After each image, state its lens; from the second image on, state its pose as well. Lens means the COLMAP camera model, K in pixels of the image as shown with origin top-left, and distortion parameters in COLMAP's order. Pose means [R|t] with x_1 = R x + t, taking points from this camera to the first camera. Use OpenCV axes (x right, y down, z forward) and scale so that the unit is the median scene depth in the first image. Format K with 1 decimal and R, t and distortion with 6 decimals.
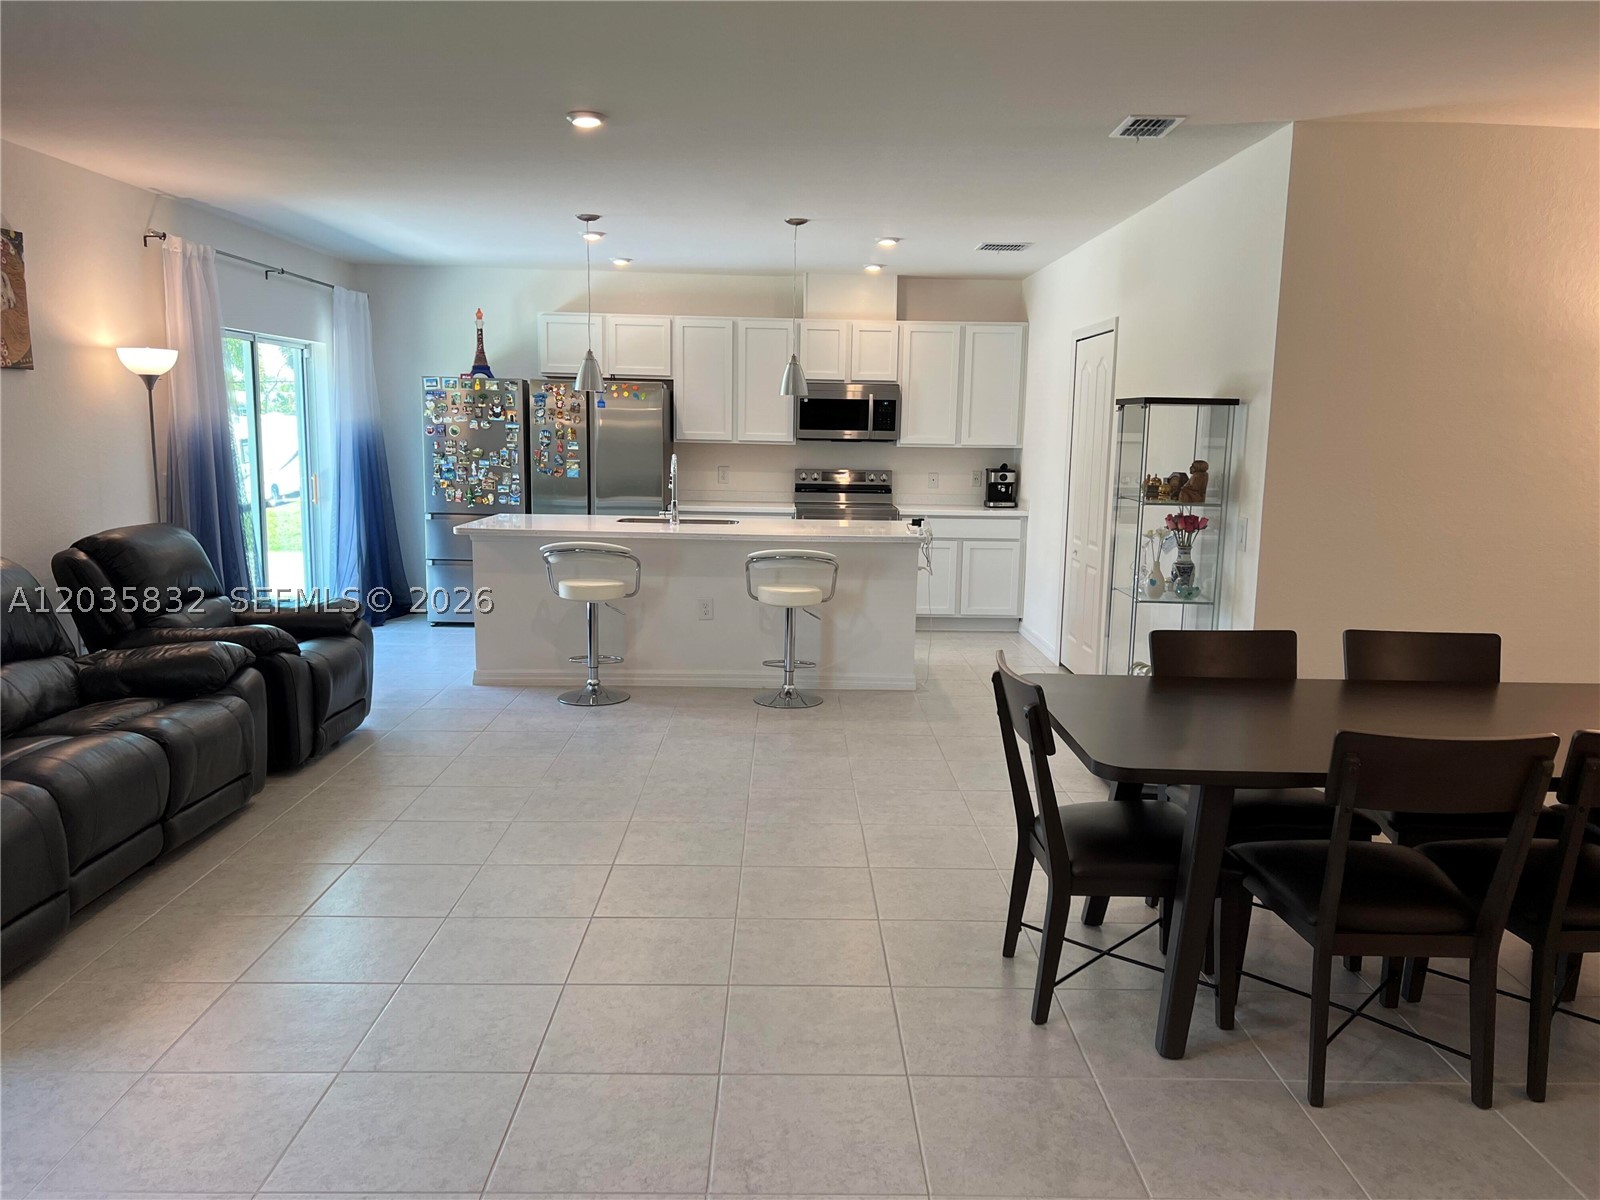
lens RADIAL K [[1219.6, 0, 800.0], [0, 1219.6, 600.0], [0, 0, 1]] dist [0.076762, -0.096676]
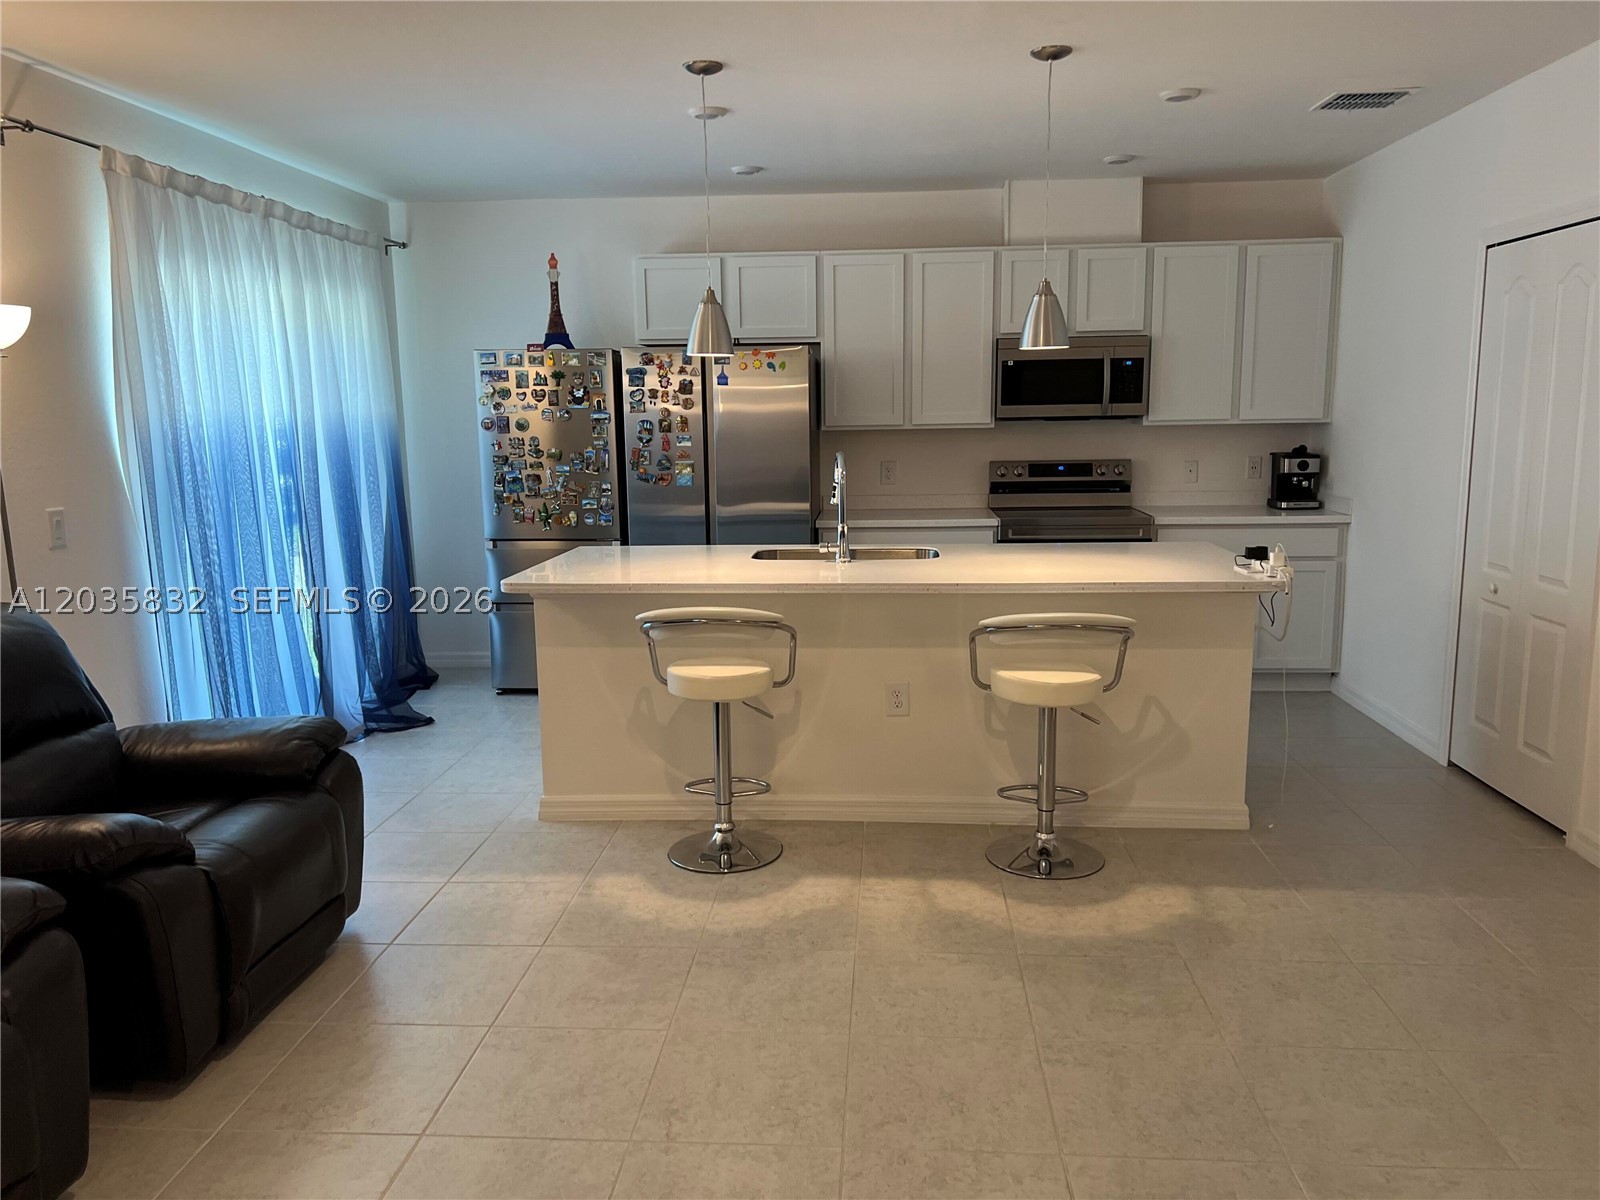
lens RADIAL K [[1227.1, 0, 800.0], [0, 1227.1, 600.0], [0, 0, 1]] dist [0.053340, -0.062076]
pose [[0.995594, -0.018523, -0.091917, -0.055472], [0.020075, 0.999671, 0.015990, -0.044080], [0.091591, -0.017765, 0.995638, 0.299081]]
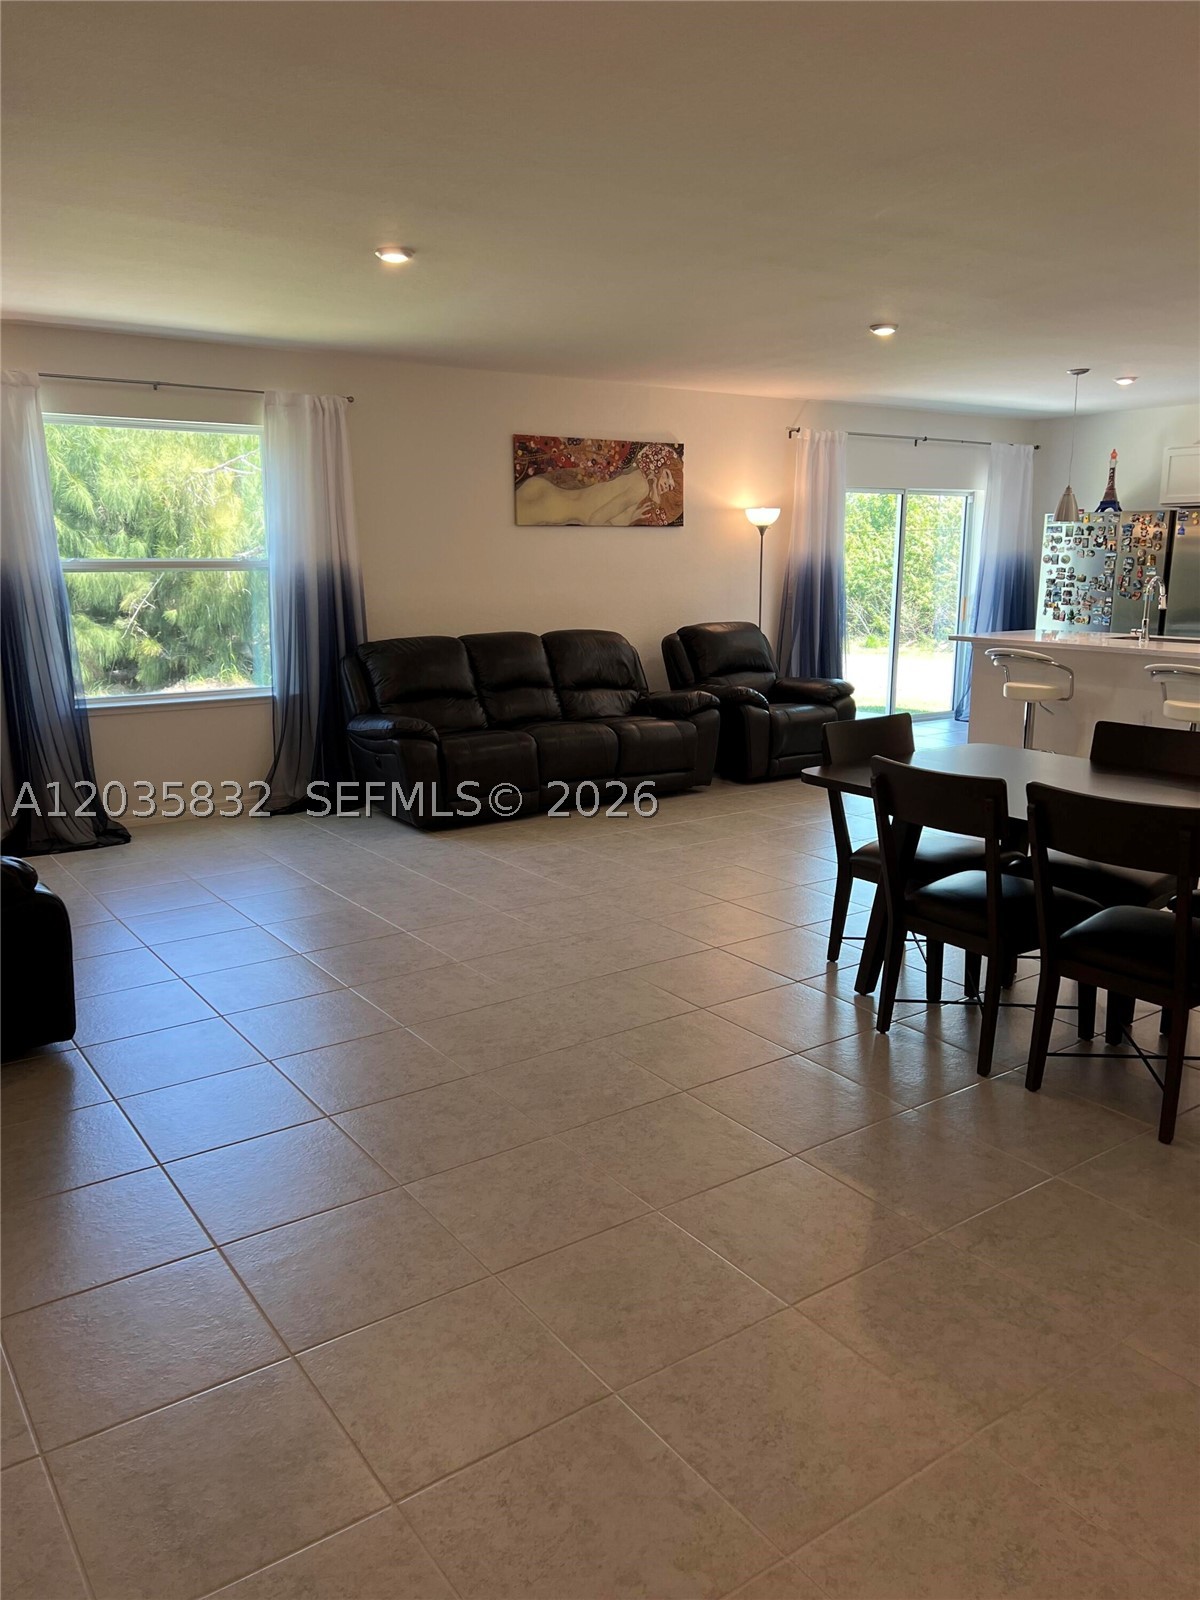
lens RADIAL K [[1201.0, 0, 600.0], [0, 1201.0, 800.0], [0, 0, 1]] dist [0.084391, -0.124981]
pose [[0.571199, 0.148055, -0.807349, 0.431645], [-0.106303, 0.988657, 0.106095, 0.012339], [0.813899, 0.025223, 0.580458, -0.022062]]
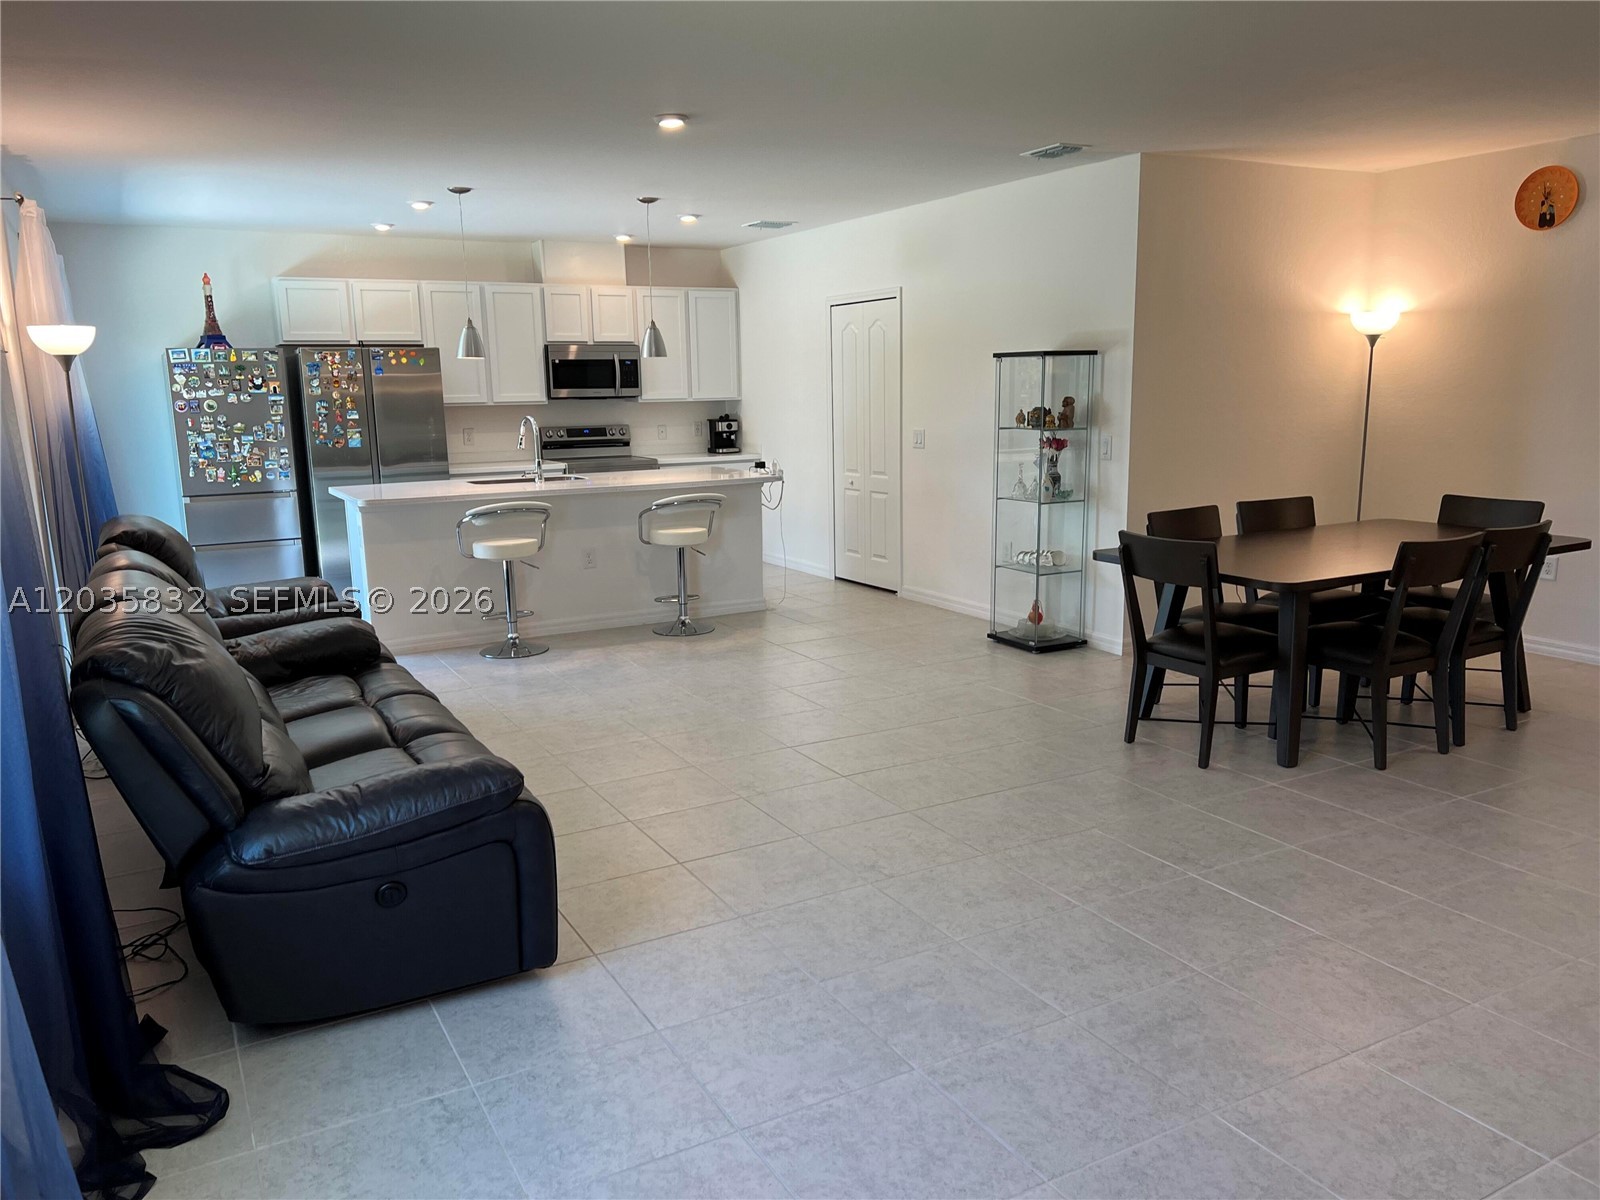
lens RADIAL K [[1227.1, 0, 800.0], [0, 1227.1, 600.0], [0, 0, 1]] dist [0.053340, -0.062076]
pose [[0.879291, -0.119351, 0.461088, -0.339273], [0.103670, 0.992843, 0.059296, -0.000838], [-0.464865, -0.004338, 0.885371, -0.040389]]
